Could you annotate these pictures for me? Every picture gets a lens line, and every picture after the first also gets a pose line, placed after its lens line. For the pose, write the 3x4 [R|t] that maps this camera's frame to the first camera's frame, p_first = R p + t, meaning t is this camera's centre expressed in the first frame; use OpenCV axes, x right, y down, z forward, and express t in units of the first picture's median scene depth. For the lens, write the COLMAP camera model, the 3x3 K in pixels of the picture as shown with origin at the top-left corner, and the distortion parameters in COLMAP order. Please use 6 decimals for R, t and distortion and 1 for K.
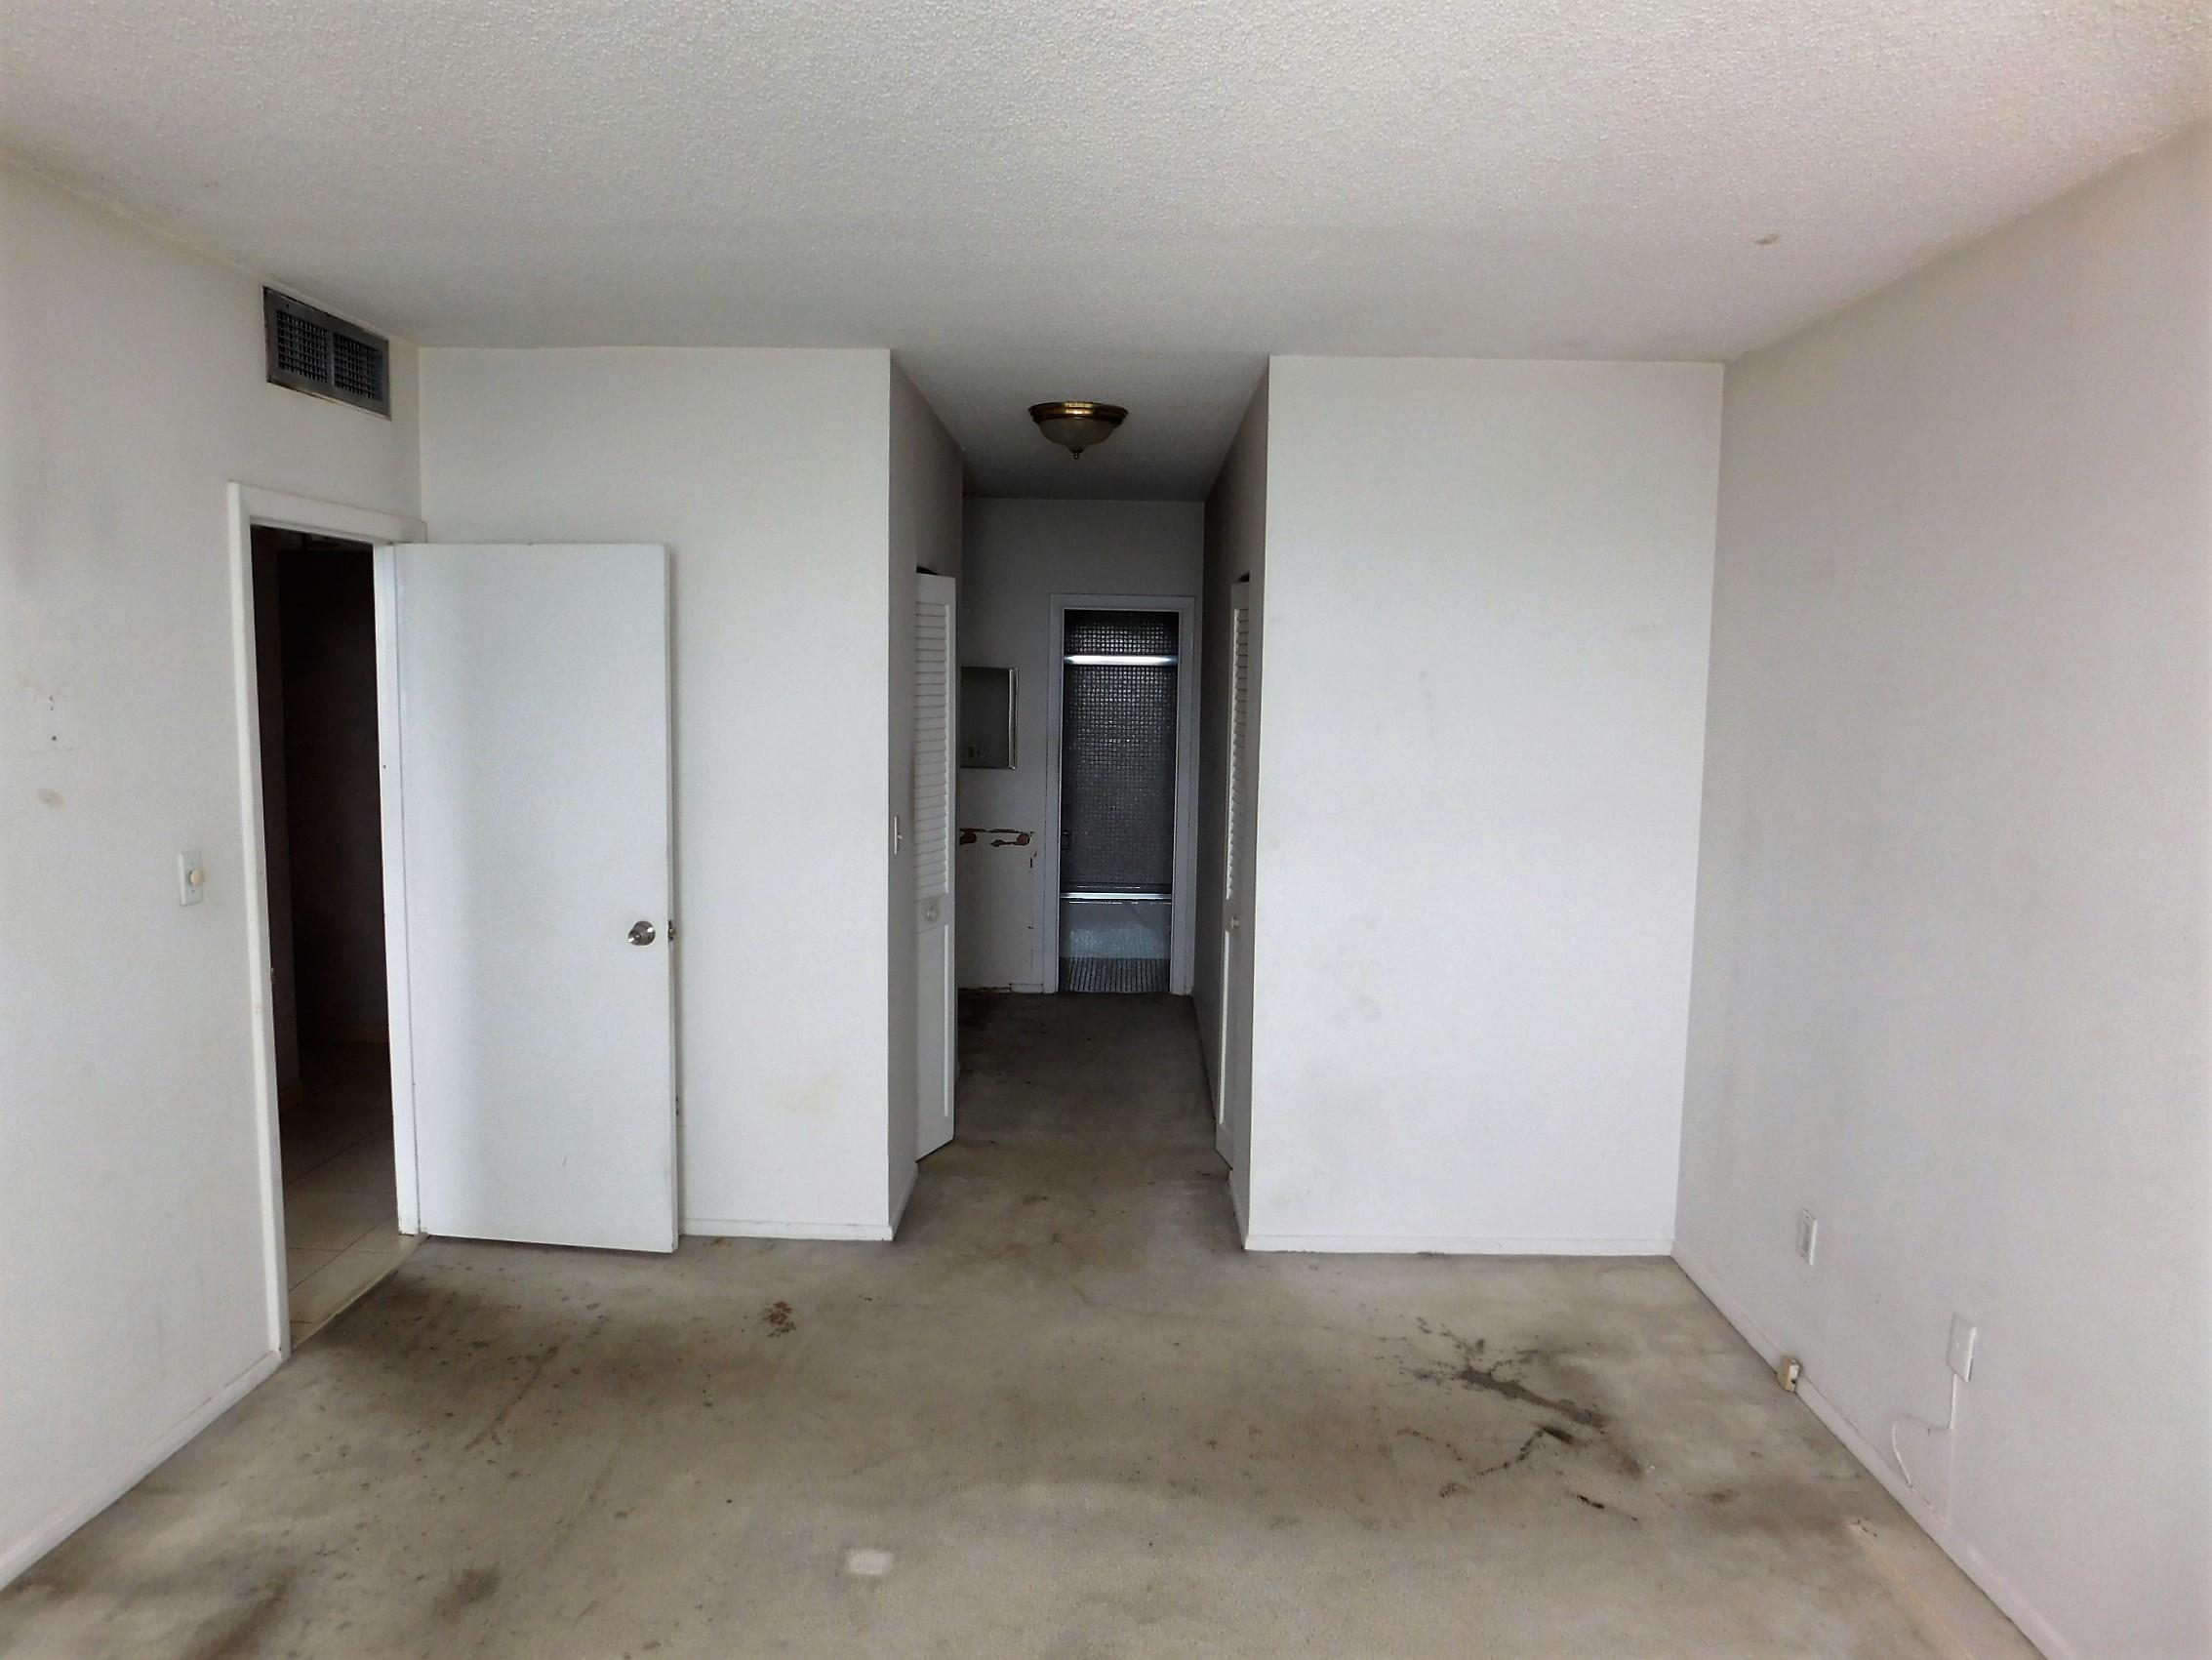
lens RADIAL K [[1464.1, 0, 1106.0], [0, 1464.1, 830.0], [0, 0, 1]] dist [-0.070355, 0.048312]
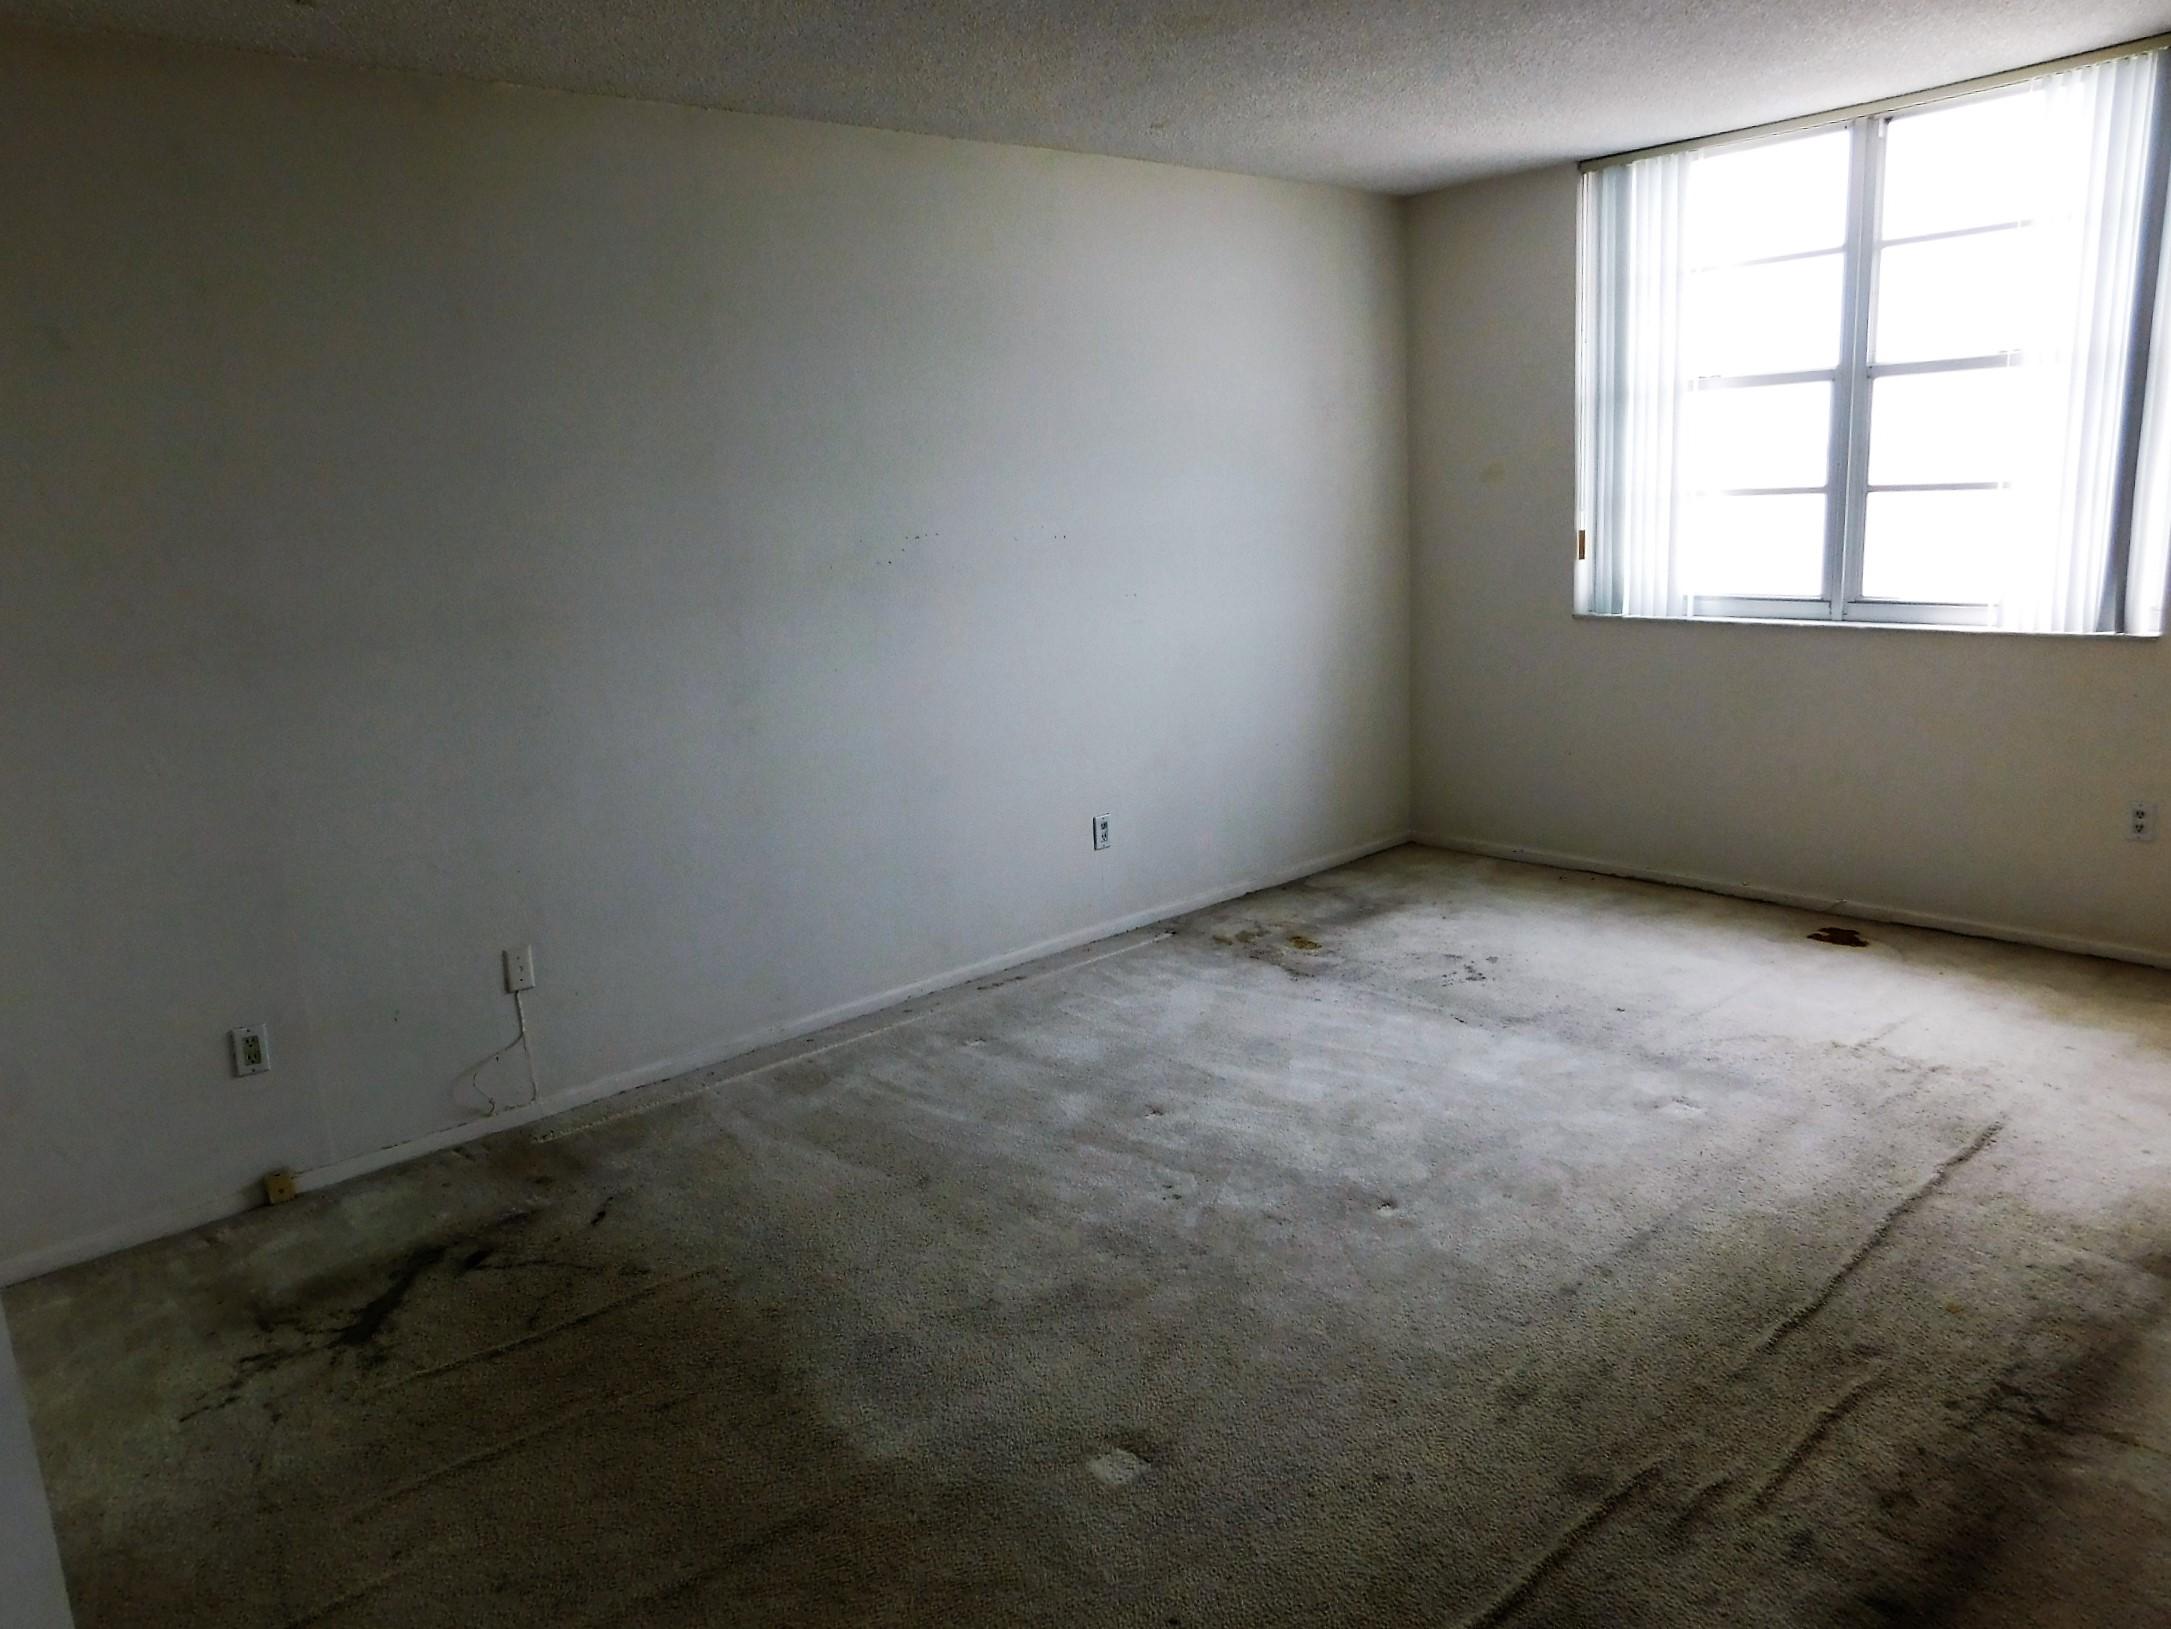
lens RADIAL K [[1436.8, 0, 1085.5], [0, 1436.8, 814.5], [0, 0, 1]] dist [-0.070355, 0.048312]
pose [[-0.660967, -0.146609, 0.735955, -0.586340], [0.128751, 0.944031, 0.303692, -0.085300], [-0.739288, 0.295485, -0.605097, 1.174944]]
